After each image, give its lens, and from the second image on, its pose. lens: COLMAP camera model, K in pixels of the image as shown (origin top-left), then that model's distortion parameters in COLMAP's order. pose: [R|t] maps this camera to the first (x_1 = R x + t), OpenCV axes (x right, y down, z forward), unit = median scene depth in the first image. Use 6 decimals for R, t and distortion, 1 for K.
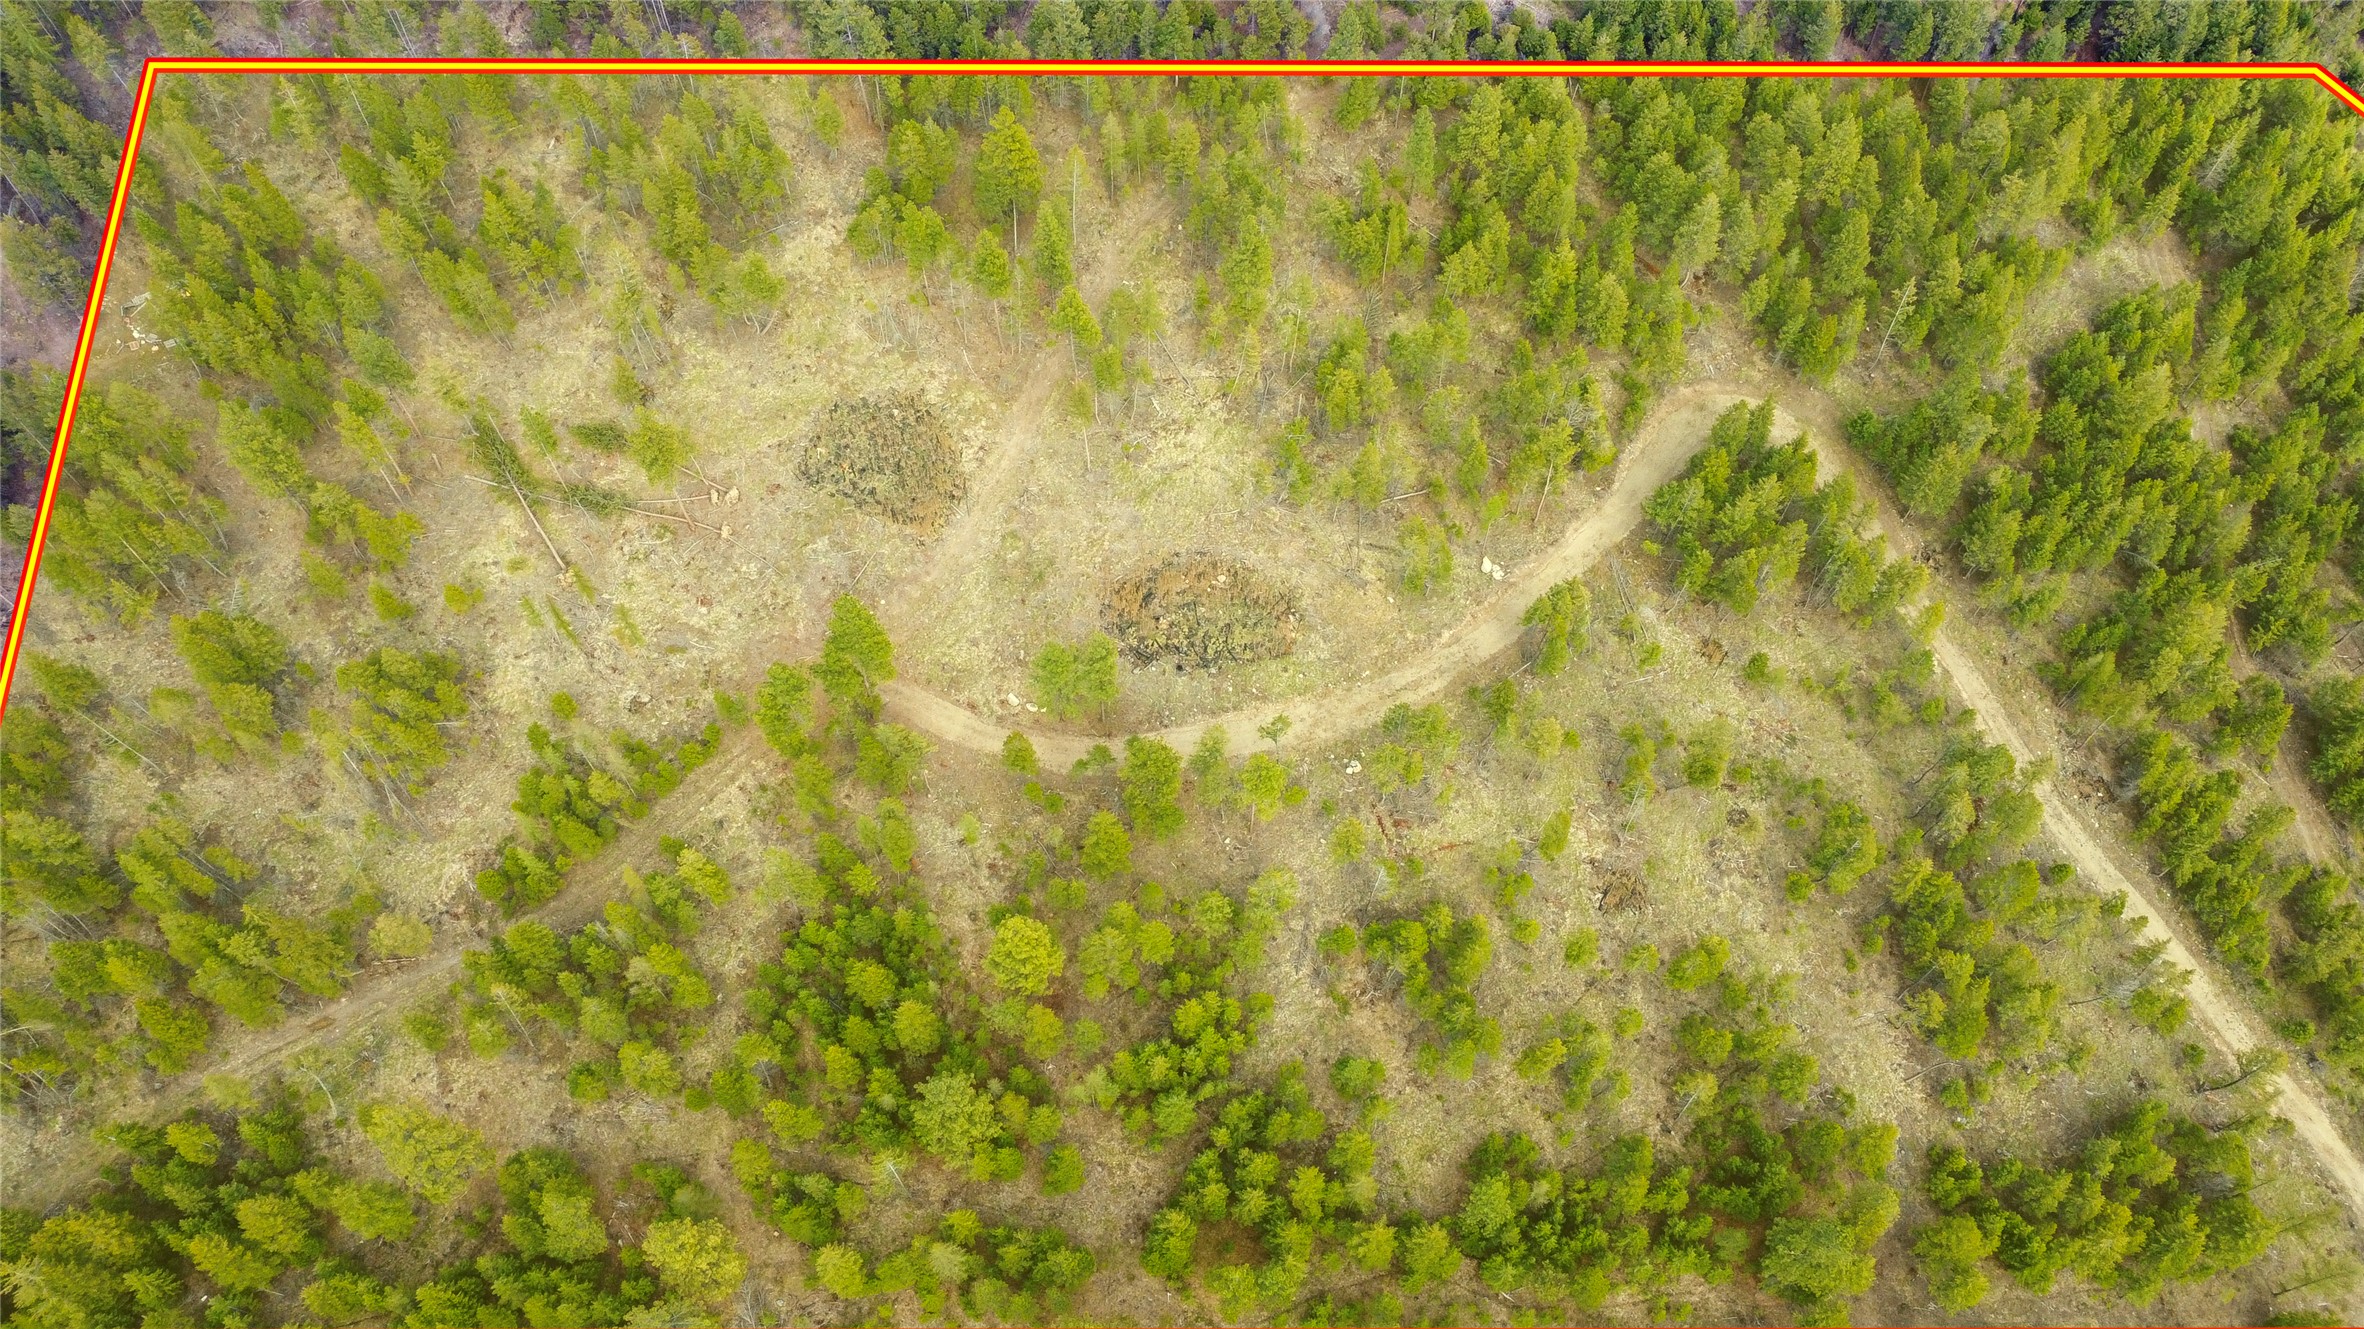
lens RADIAL K [[1797.6, 0, 1190.1], [0, 1797.6, 667.3], [0, 0, 1]] dist [-0.000099, -0.004535]
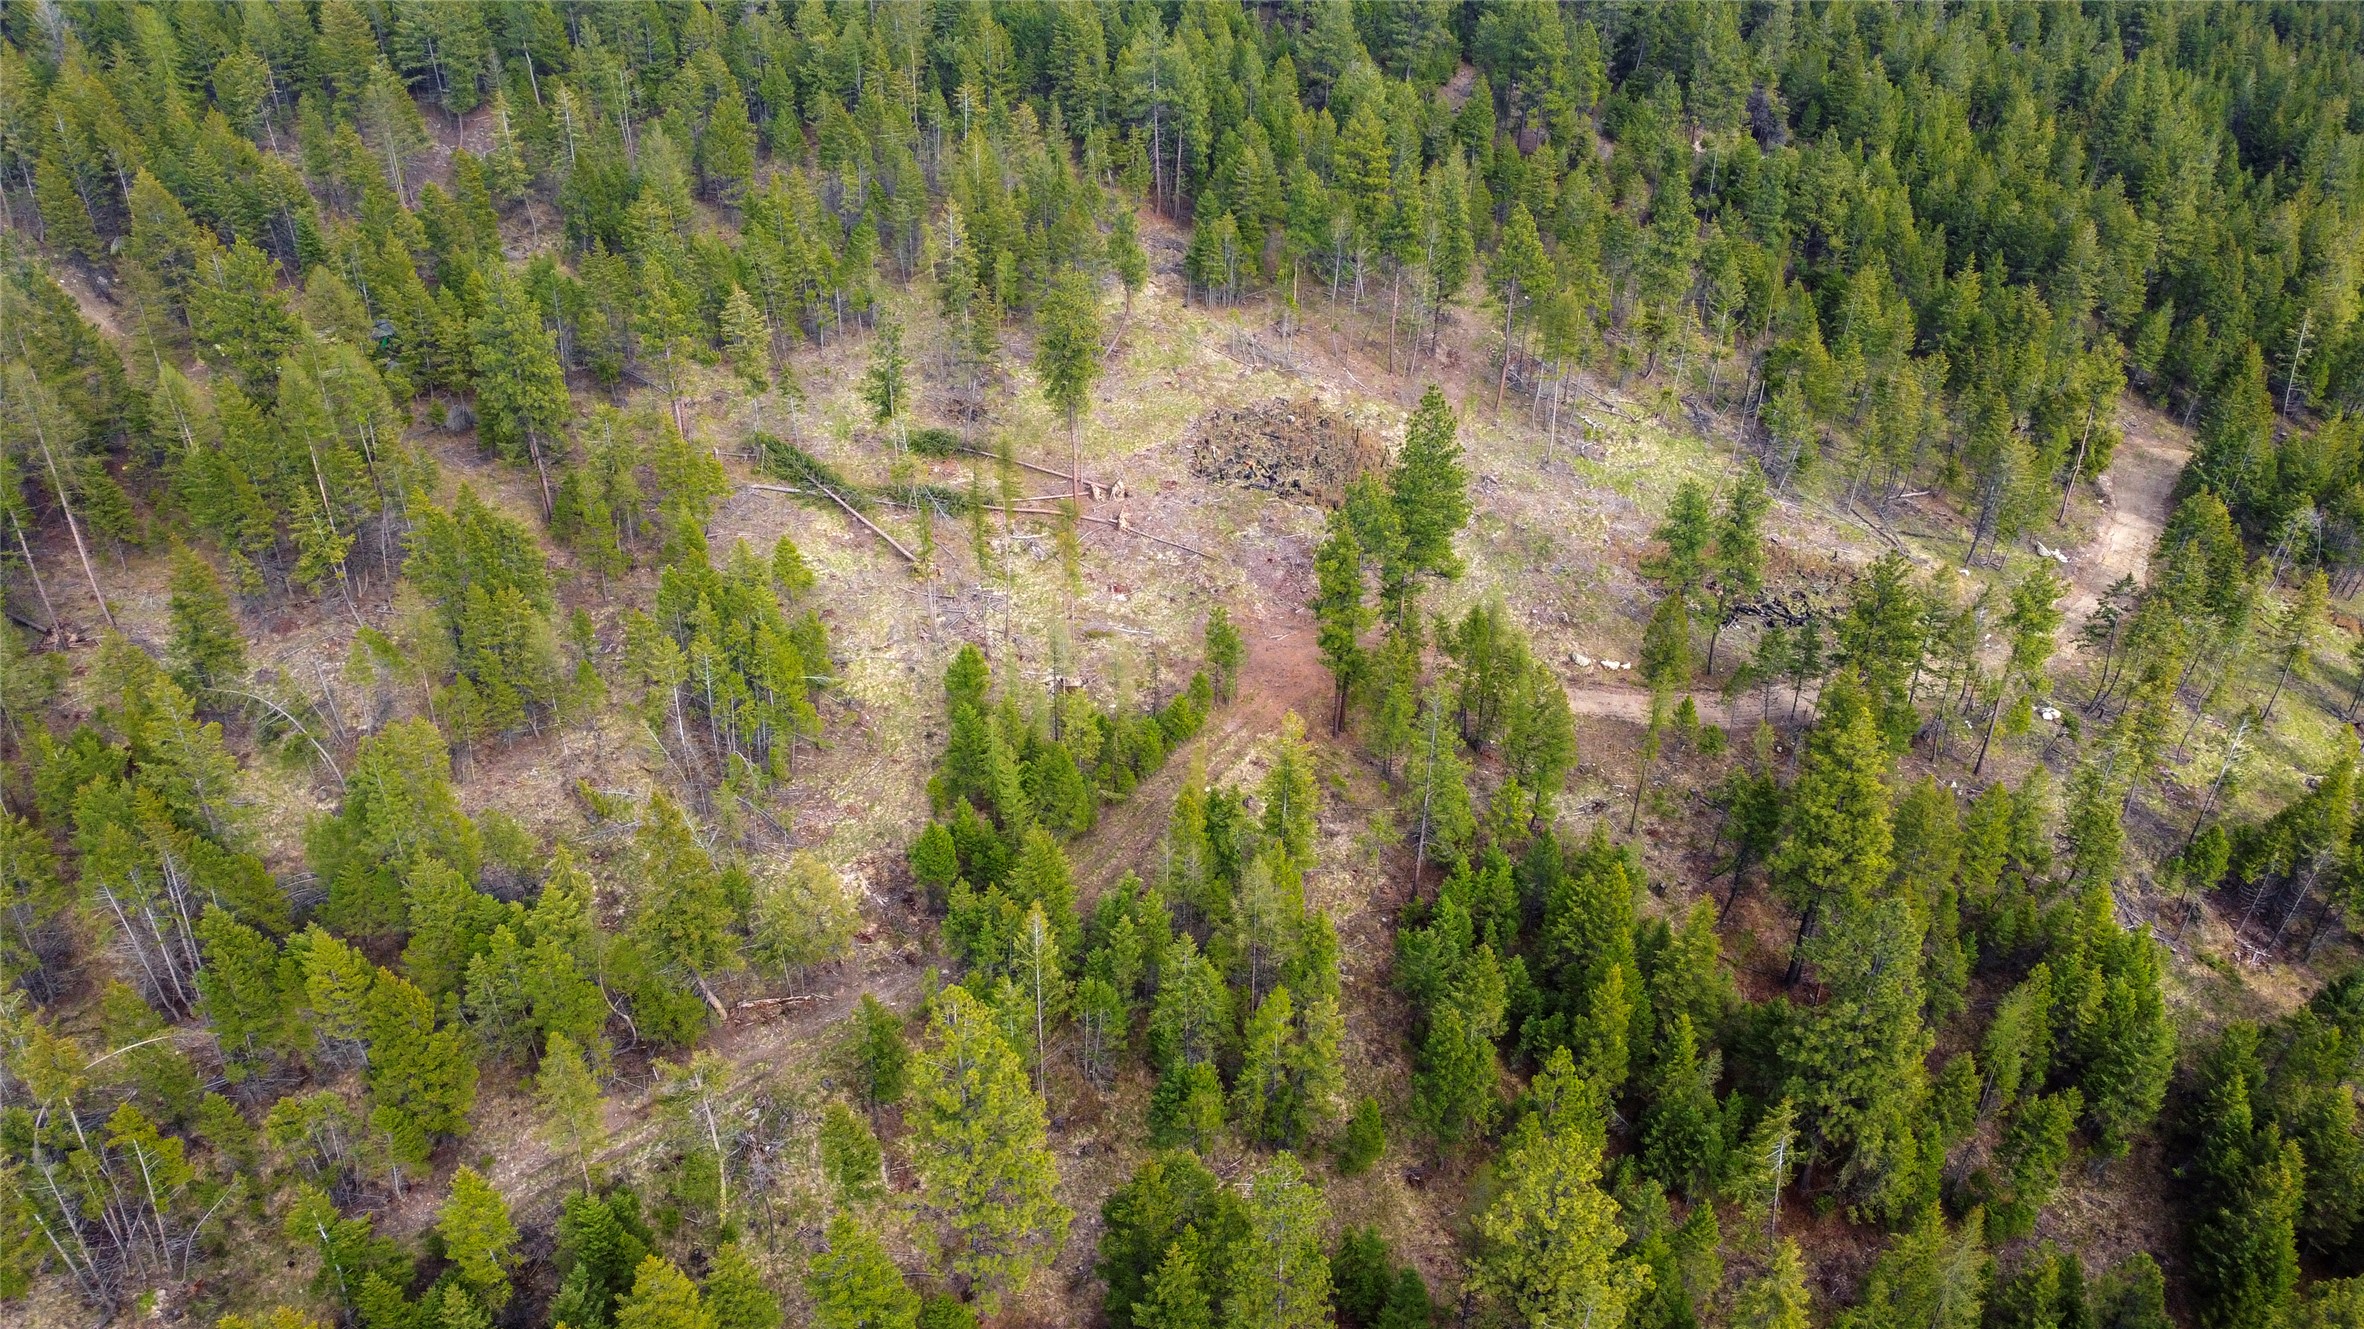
lens RADIAL K [[1797.6, 0, 1183.7], [0, 1797.6, 662.3], [0, 0, 1]] dist [-0.000099, -0.004535]
pose [[0.985720, -0.085521, 0.145062, -0.349879], [0.142984, 0.880105, -0.452737, 0.311620], [-0.088951, 0.467013, 0.879765, 0.391181]]
